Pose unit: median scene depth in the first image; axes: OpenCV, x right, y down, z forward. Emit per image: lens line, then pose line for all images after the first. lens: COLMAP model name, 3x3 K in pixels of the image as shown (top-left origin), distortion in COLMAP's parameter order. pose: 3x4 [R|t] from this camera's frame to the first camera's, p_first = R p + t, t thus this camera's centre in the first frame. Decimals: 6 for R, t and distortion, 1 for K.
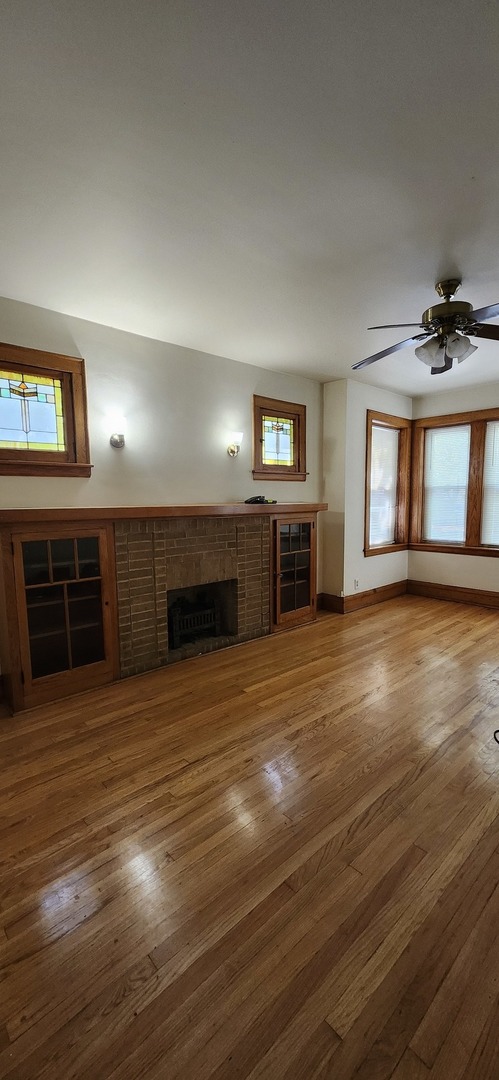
lens RADIAL K [[430.2, 0, 244.1], [0, 430.2, 550.6], [0, 0, 1]] dist [0.001894, 0.000155]
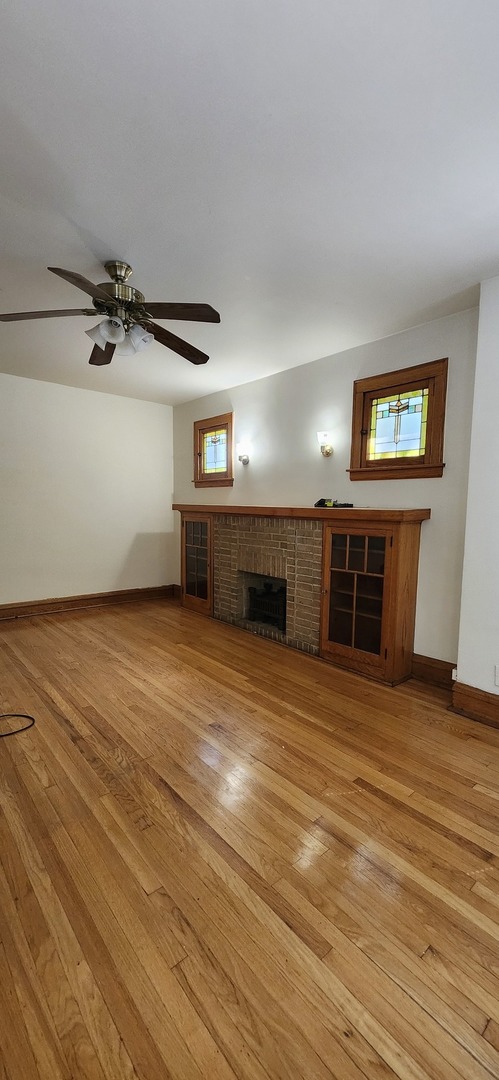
lens RADIAL K [[430.2, 0, 244.0], [0, 430.2, 532.0], [0, 0, 1]] dist [0.001894, 0.000155]
pose [[-0.040668, 0.084892, -0.995560, 0.990818], [-0.124271, 0.988218, 0.089342, -0.124594], [0.991415, 0.127353, -0.029639, 0.916637]]
